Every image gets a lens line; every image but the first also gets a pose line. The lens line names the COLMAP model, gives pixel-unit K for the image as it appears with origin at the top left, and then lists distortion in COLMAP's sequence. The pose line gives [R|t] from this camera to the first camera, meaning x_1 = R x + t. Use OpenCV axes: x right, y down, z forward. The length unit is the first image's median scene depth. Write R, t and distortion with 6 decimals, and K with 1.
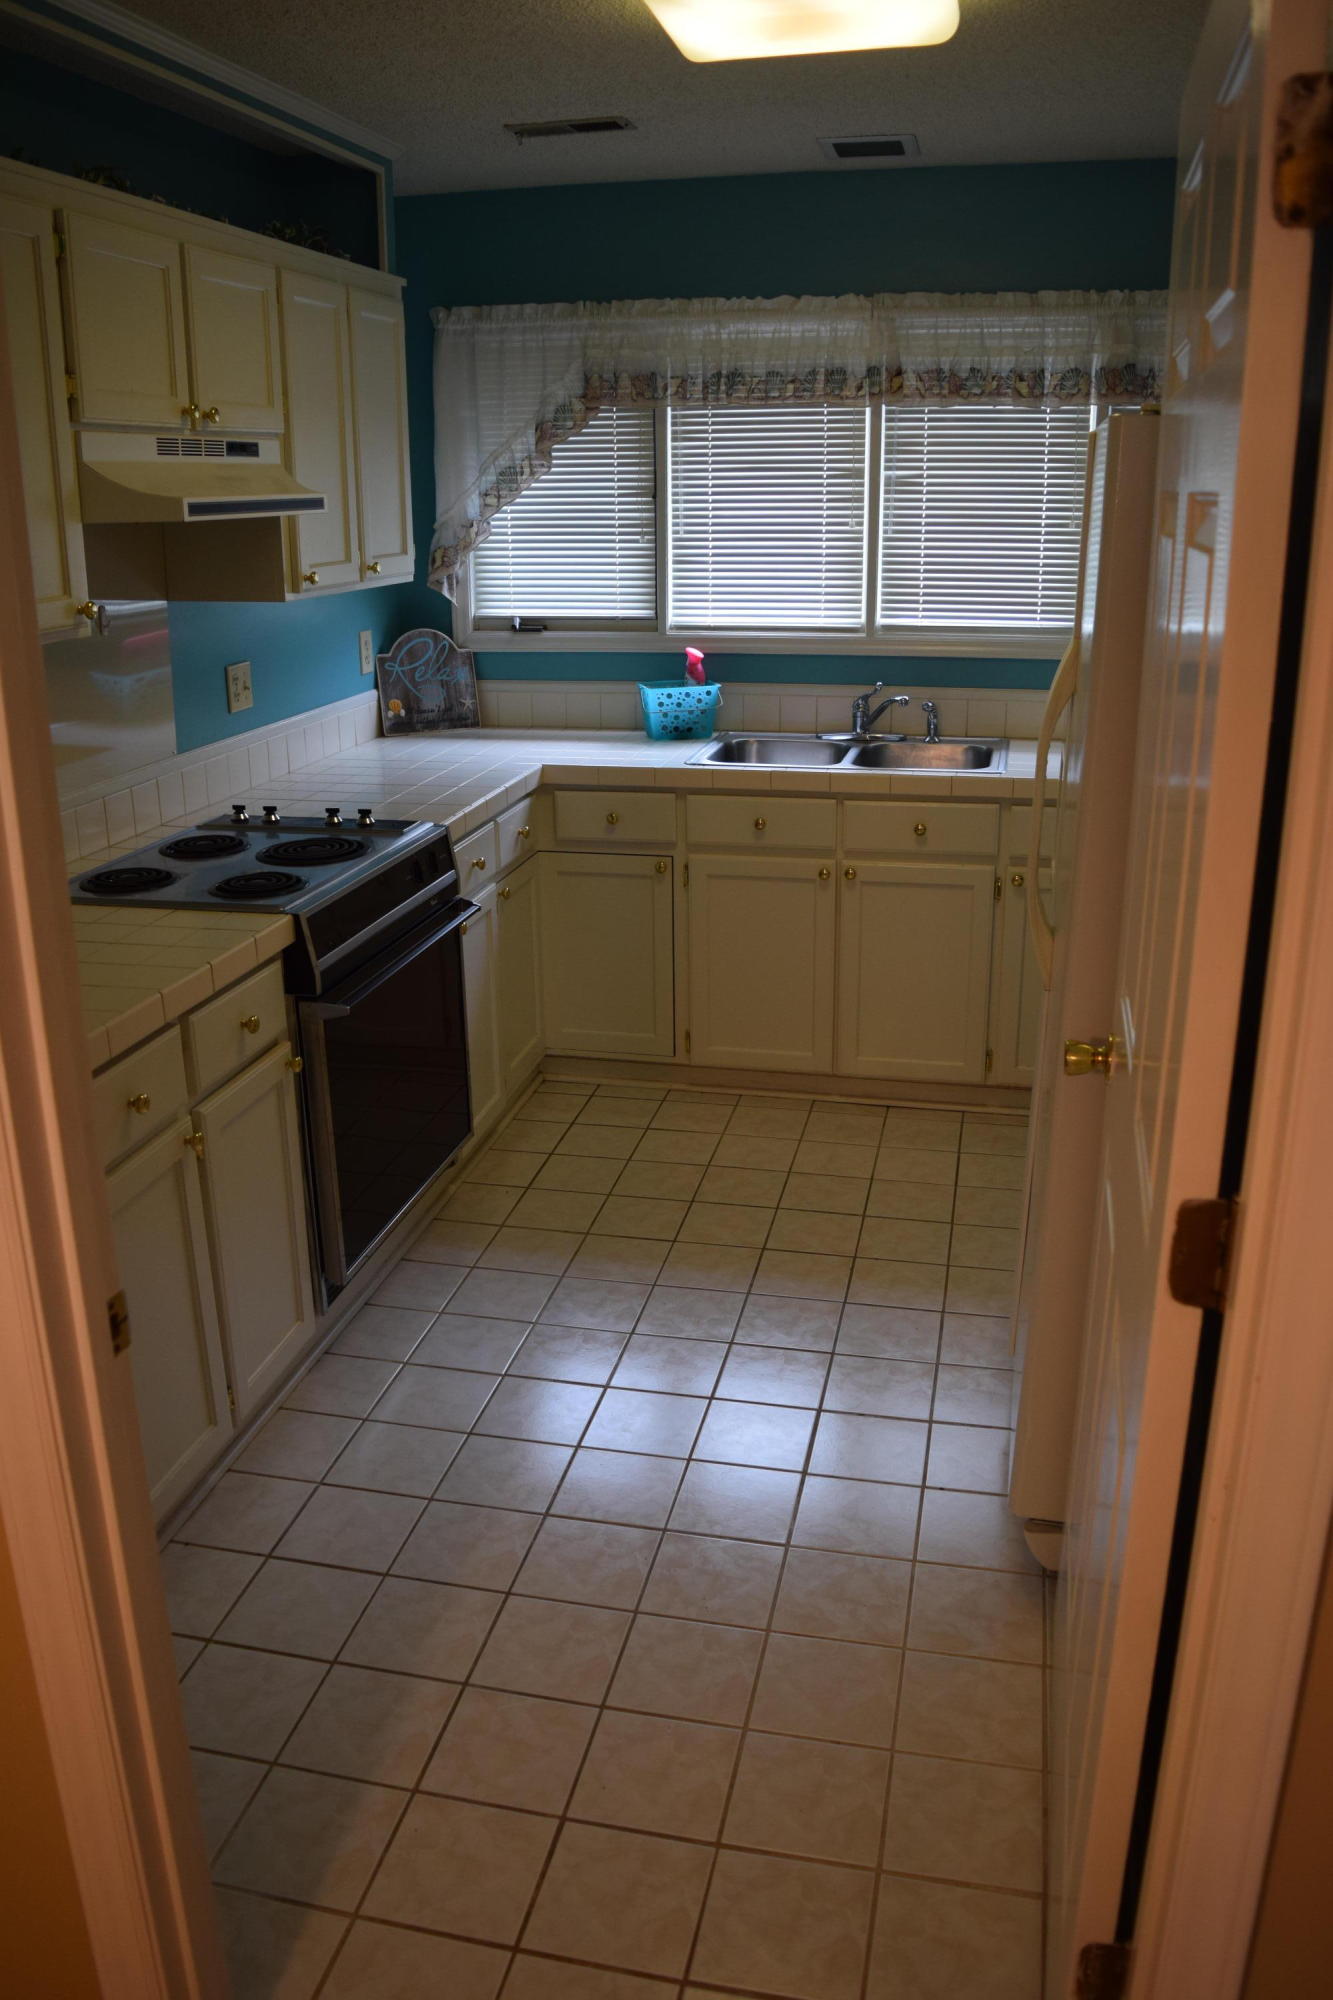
lens RADIAL K [[1567.5, 0, 666.5], [0, 1567.5, 1000.0], [0, 0, 1]] dist [-0.099363, 0.026024]
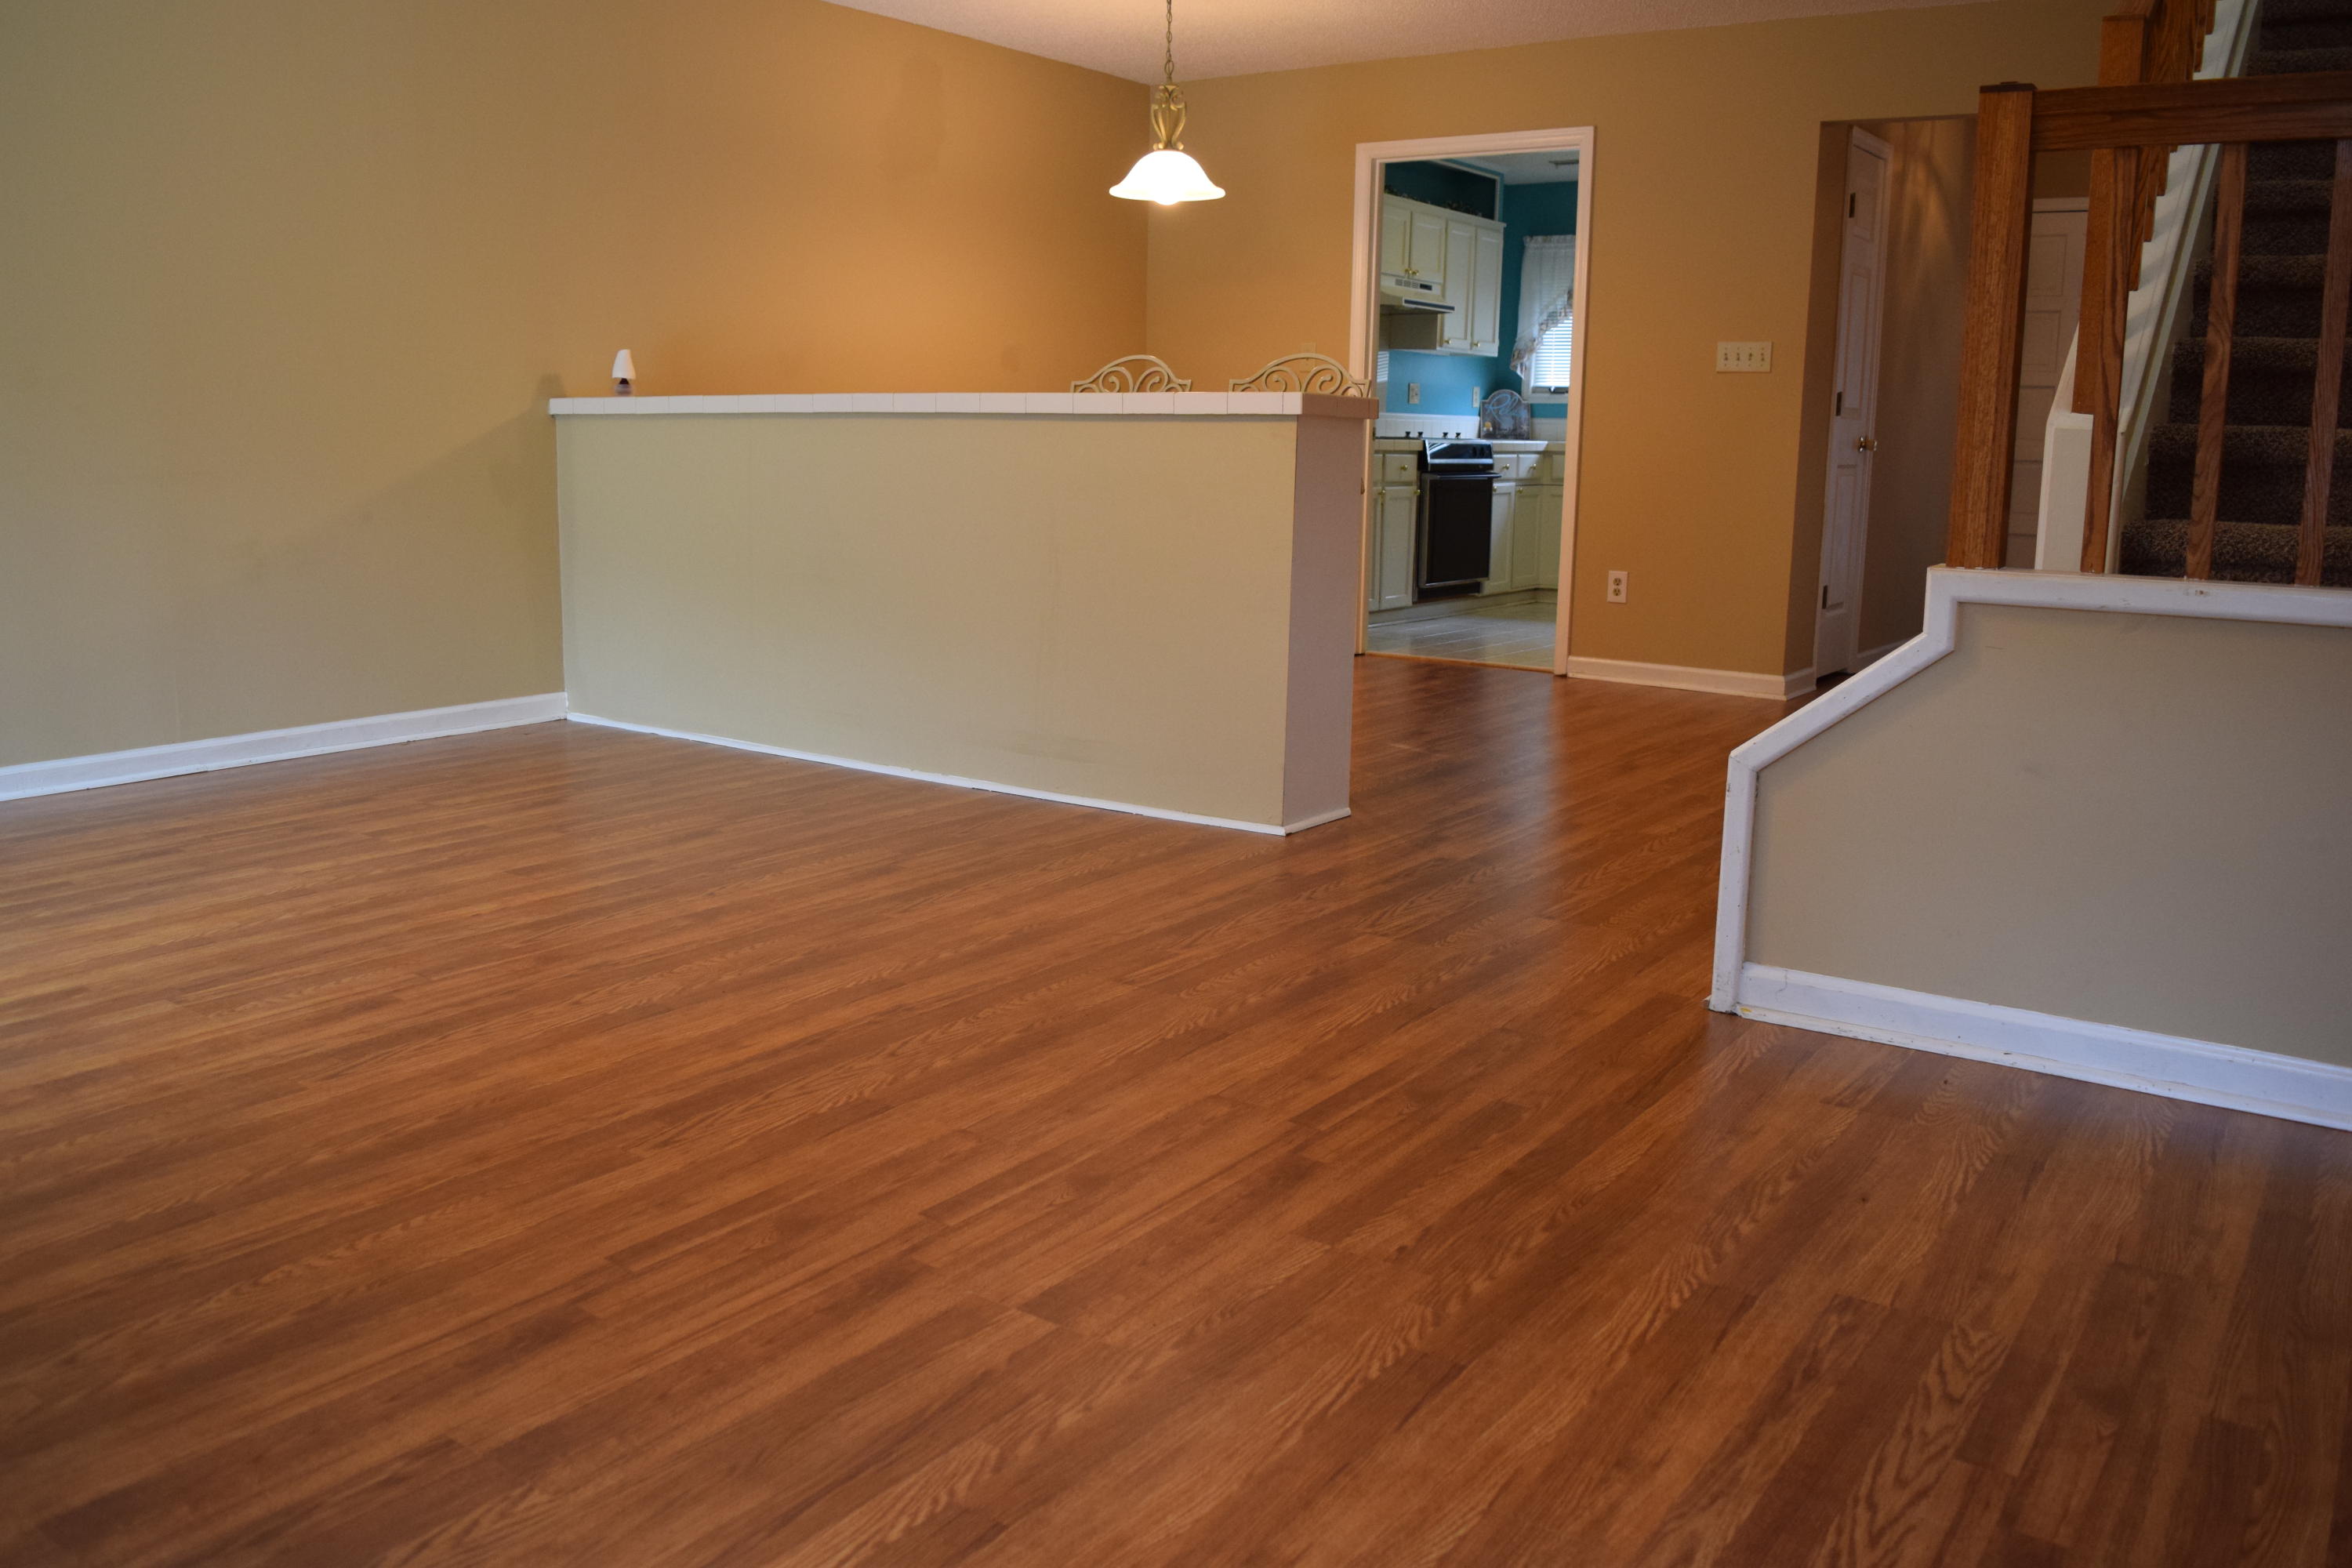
lens RADIAL K [[1843.4, 0, 1176.0], [0, 1843.4, 784.0], [0, 0, 1]] dist [-0.099363, 0.026024]
pose [[0.922504, 0.096076, -0.373838, 0.411359], [-0.146293, 0.983296, -0.108293, 0.624193], [0.357189, 0.154591, 0.921150, -1.347822]]
